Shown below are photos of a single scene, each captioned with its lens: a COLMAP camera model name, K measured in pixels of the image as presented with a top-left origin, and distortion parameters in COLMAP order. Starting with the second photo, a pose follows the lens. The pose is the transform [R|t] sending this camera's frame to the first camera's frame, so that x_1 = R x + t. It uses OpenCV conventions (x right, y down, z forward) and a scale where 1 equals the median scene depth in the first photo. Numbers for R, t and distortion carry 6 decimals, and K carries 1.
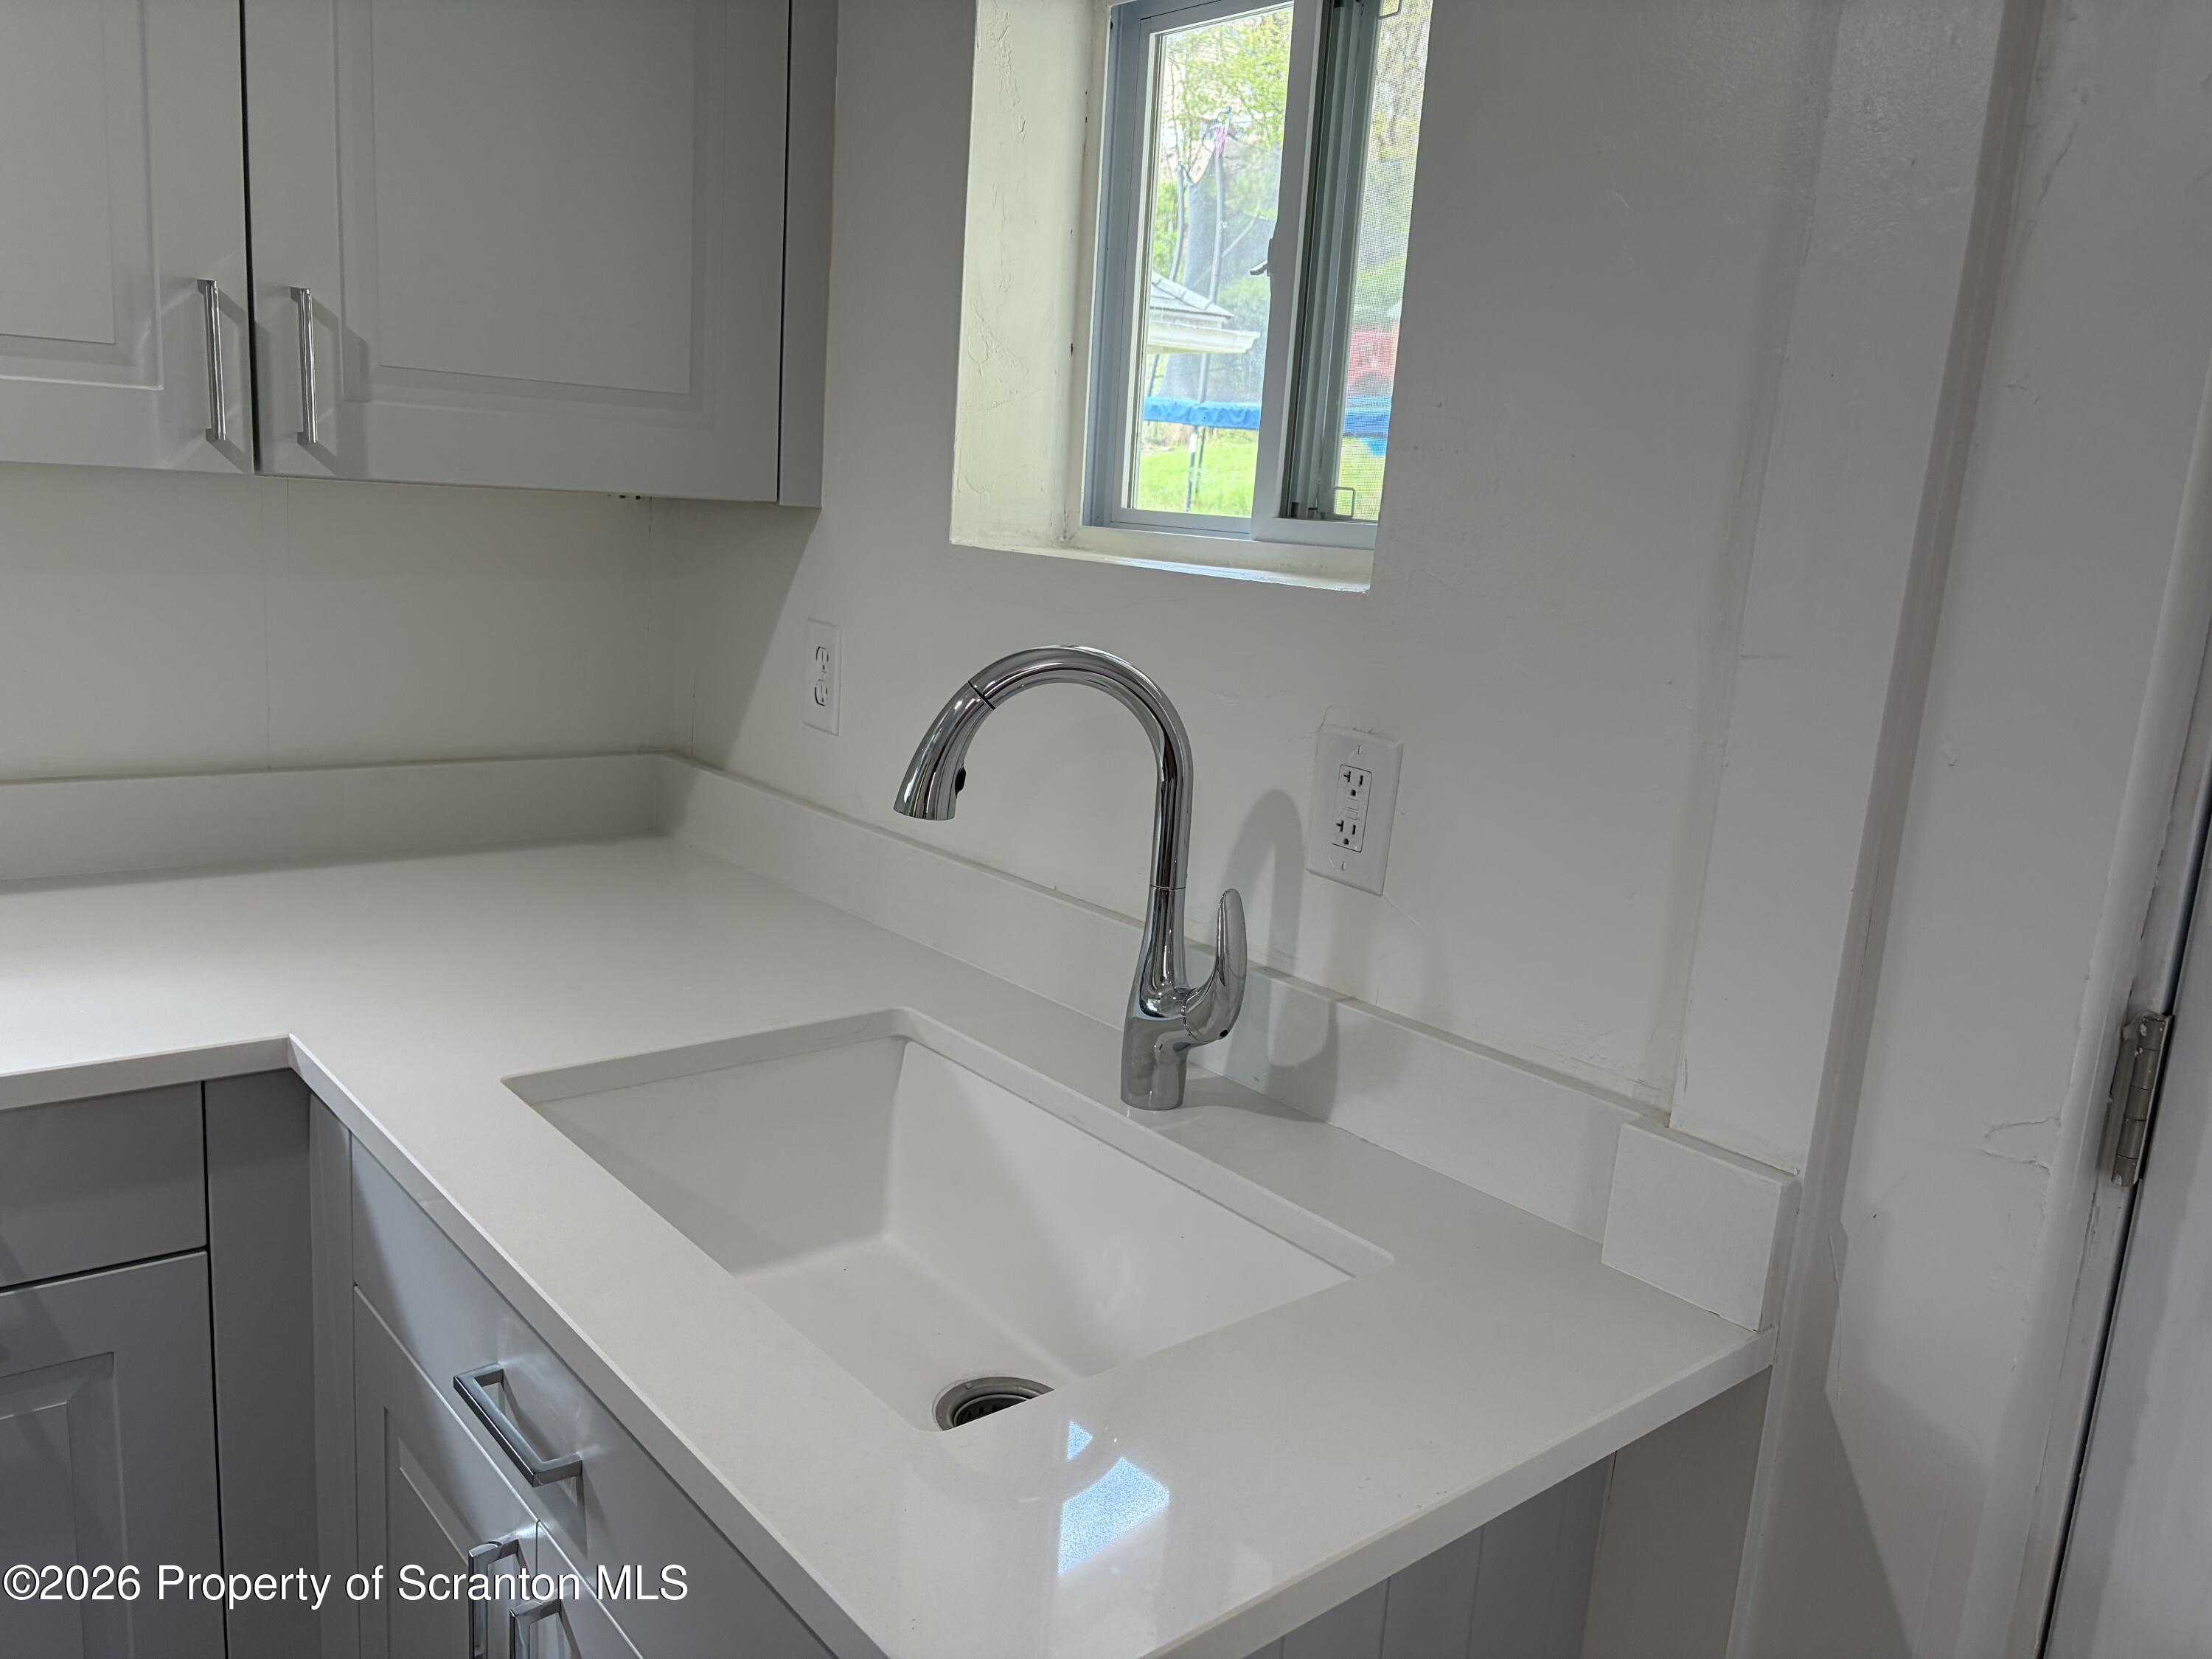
lens RADIAL K [[1667.8, 0, 1103.3], [0, 1667.8, 859.9], [0, 0, 1]] dist [0.019806, -0.009073]
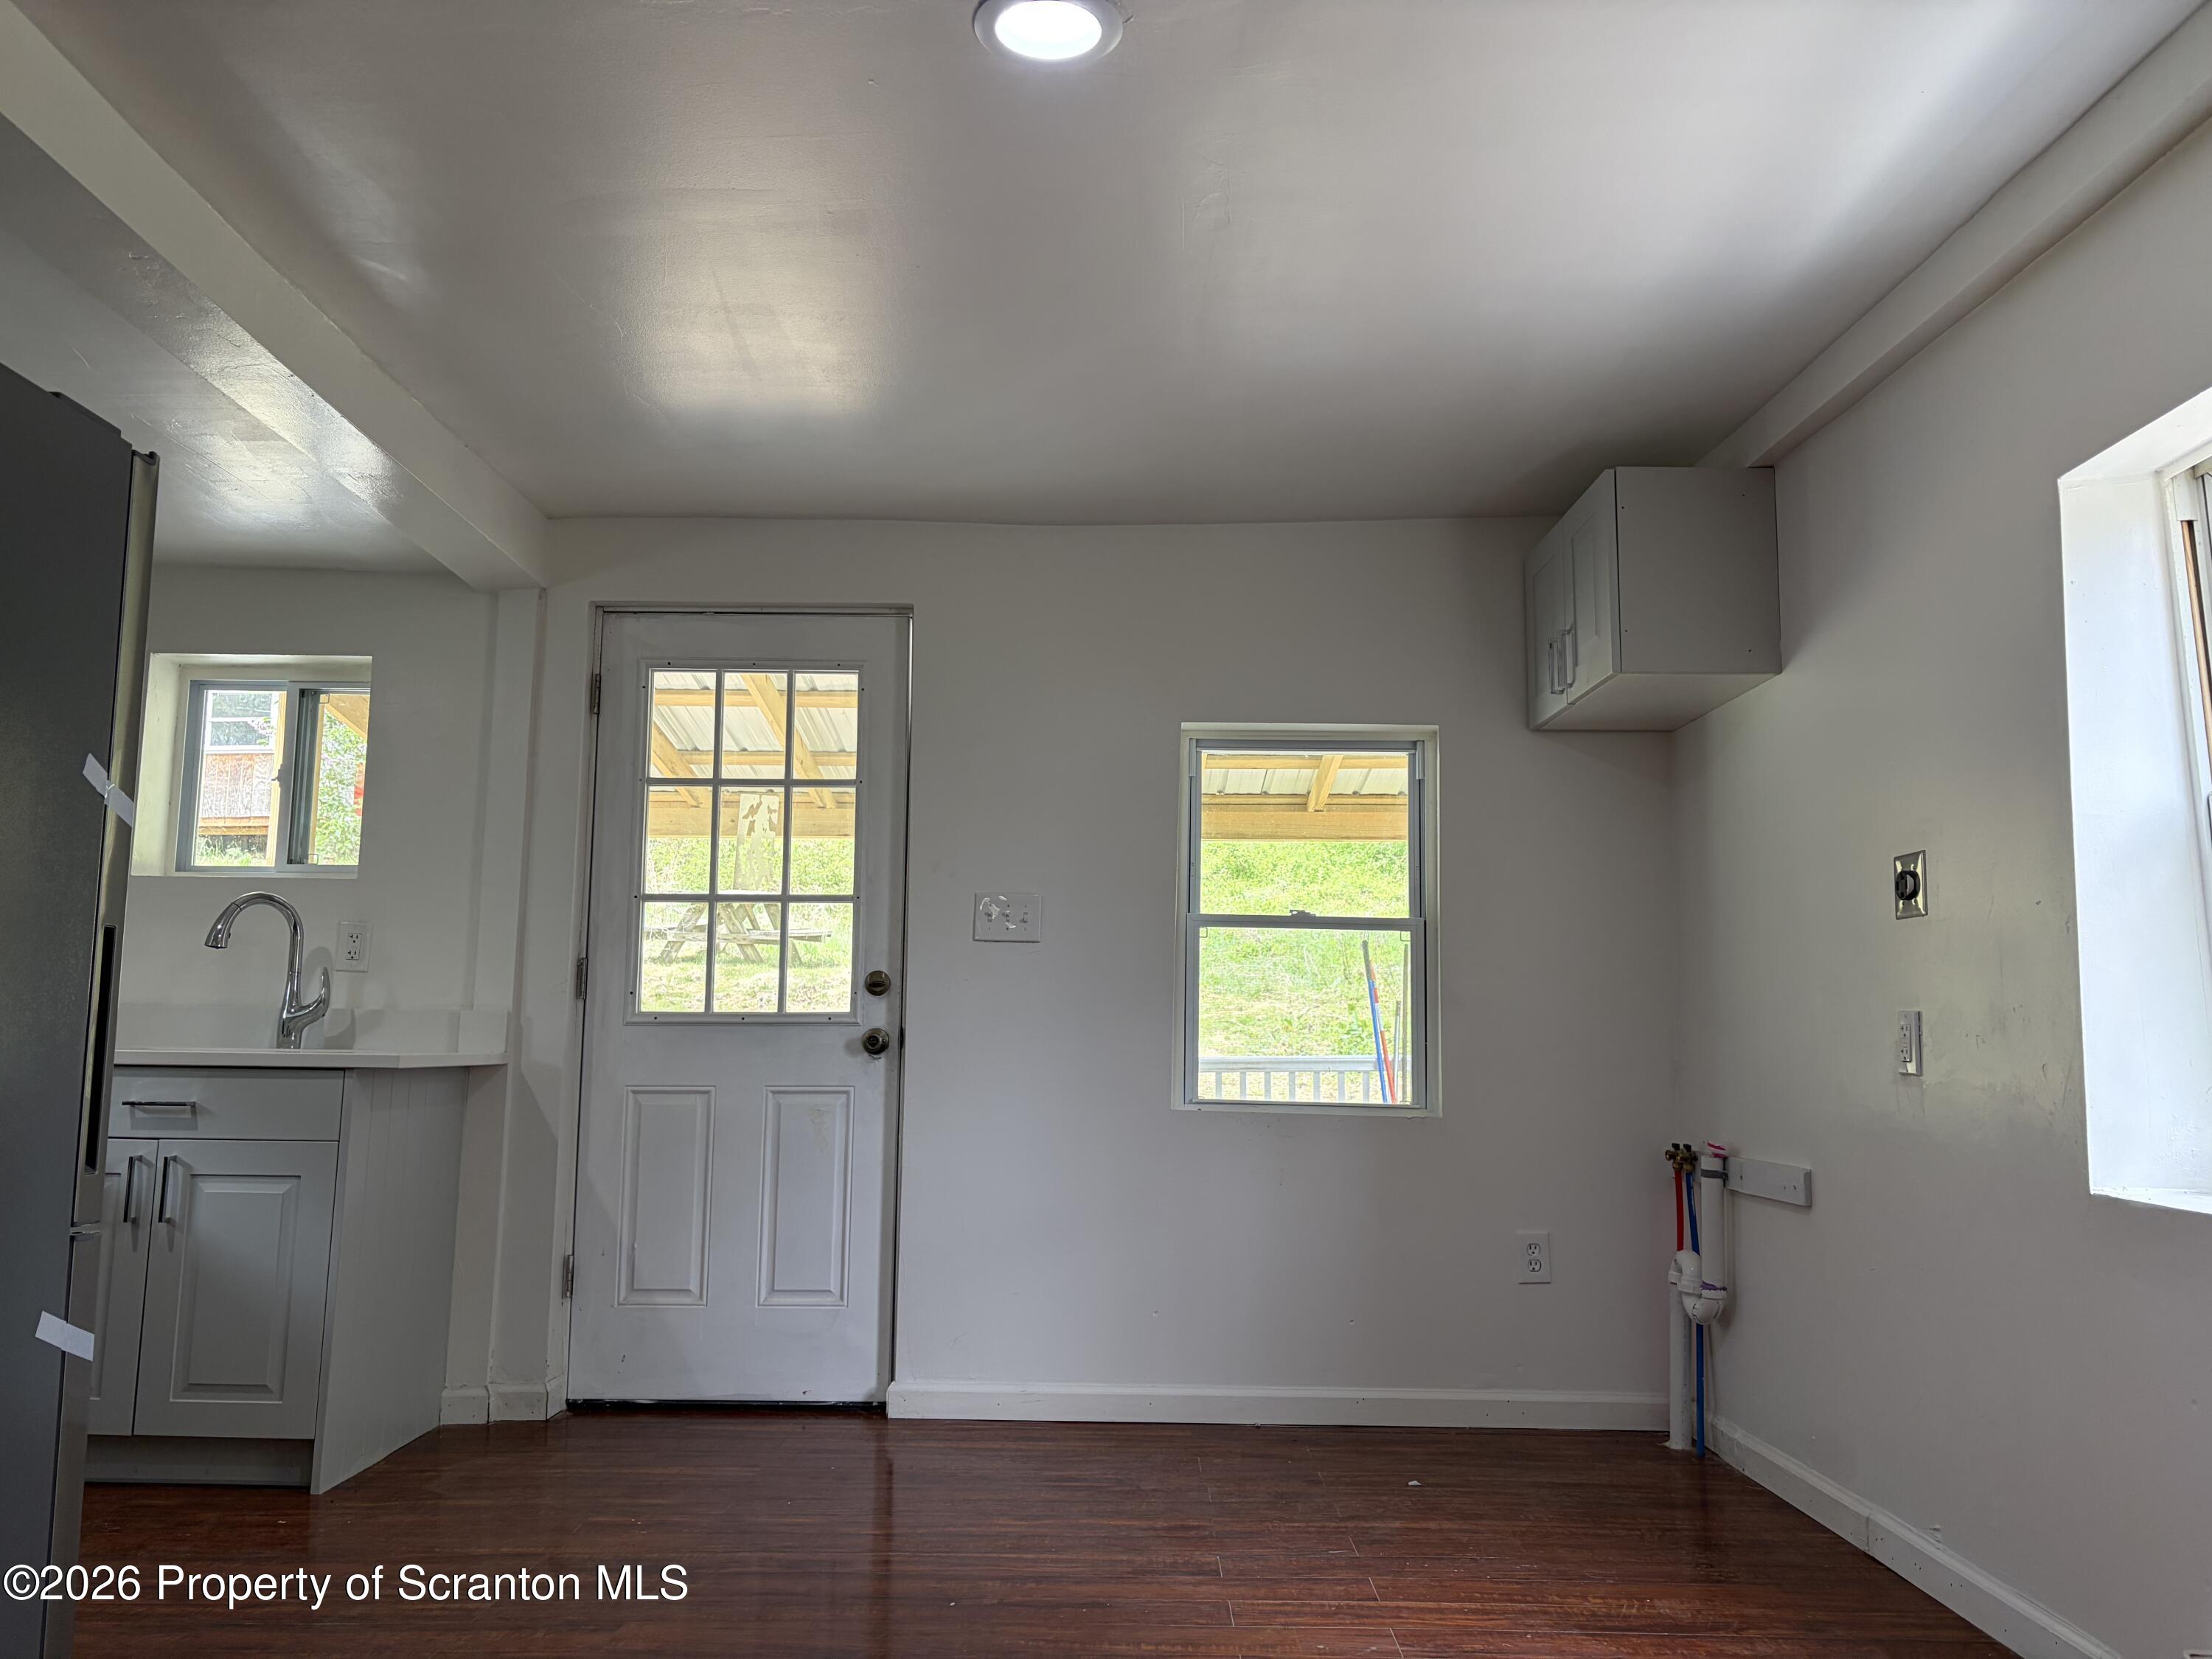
lens RADIAL K [[1667.8, 0, 1117.6], [0, 1667.8, 828.6], [0, 0, 1]] dist [0.019806, -0.009073]
pose [[0.661262, 0.030901, 0.749518, -1.220997], [0.190813, 0.959359, -0.207897, 0.660117], [-0.725481, 0.280492, 0.628491, -2.006441]]
